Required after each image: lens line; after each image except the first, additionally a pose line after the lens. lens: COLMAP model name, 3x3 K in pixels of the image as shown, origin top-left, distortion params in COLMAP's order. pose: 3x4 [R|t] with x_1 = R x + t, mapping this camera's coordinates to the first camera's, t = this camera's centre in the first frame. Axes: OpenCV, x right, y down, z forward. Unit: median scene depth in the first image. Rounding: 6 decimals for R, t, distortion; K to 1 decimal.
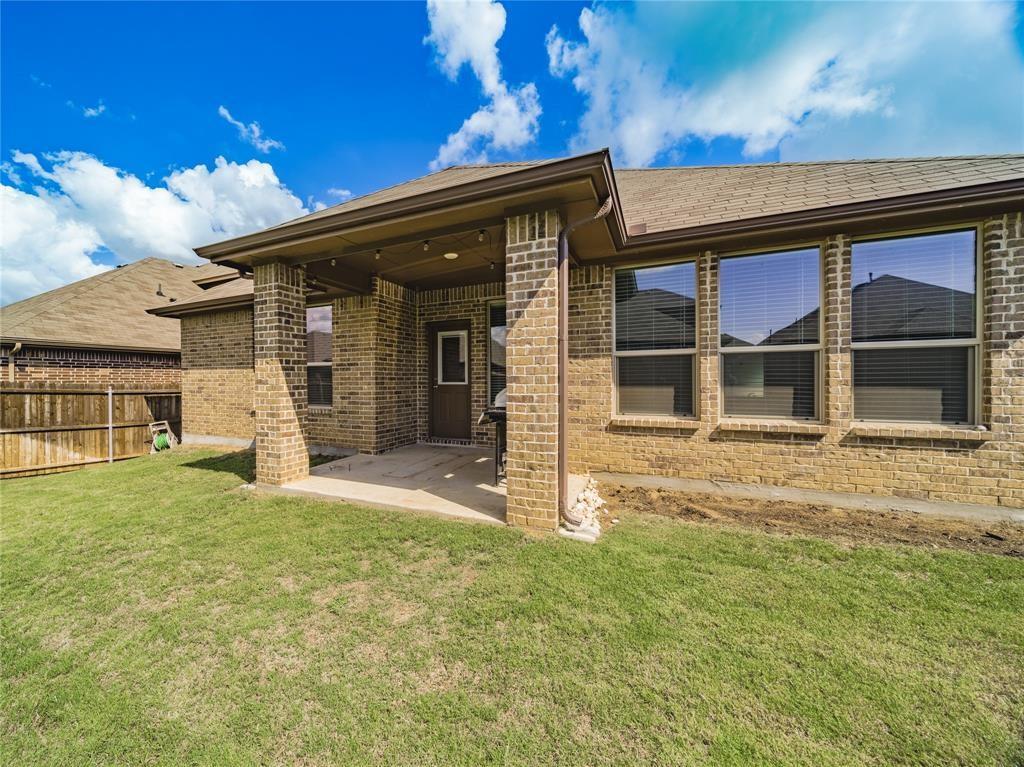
lens RADIAL K [[402.0, 0, 463.7], [0, 402.0, 383.7], [0, 0, 1]] dist [-0.002162, -0.000216]
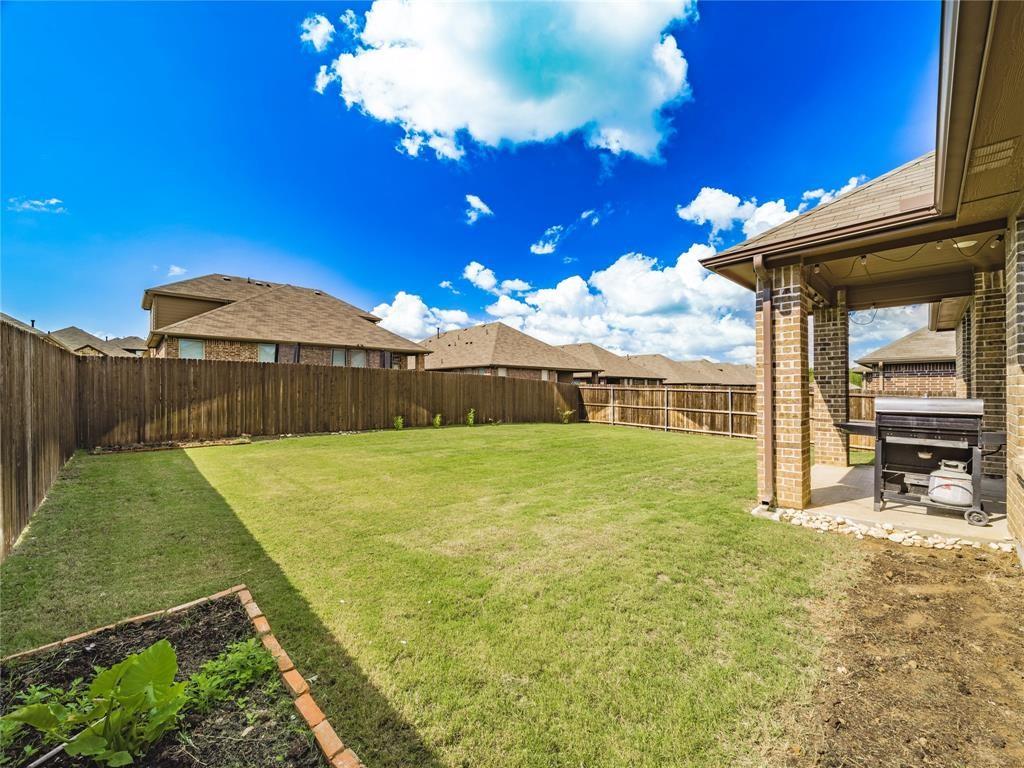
lens RADIAL K [[401.8, 0, 512.0], [0, 401.8, 384.0], [0, 0, 1]] dist [-0.001877, -0.000172]
pose [[-0.345303, -0.005111, -0.938477, 1.188871], [-0.001039, 0.999987, -0.005064, -0.023592], [0.938491, -0.000773, -0.345304, 0.446396]]
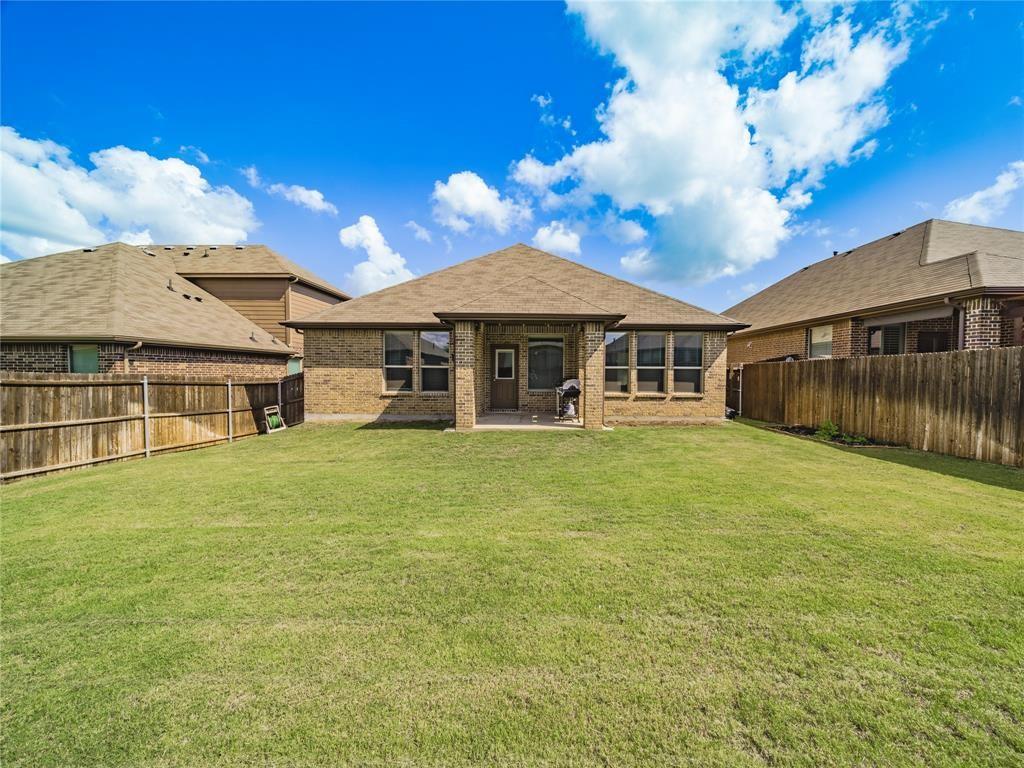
lens RADIAL K [[393.6, 0, 539.5], [0, 393.6, 383.0], [0, 0, 1]] dist [-0.007211, -0.000206]
pose [[0.889863, -0.000993, 0.456227, -1.025201], [-0.008439, 0.999791, 0.018636, -0.021663], [-0.456150, -0.020434, 0.889668, -0.940772]]
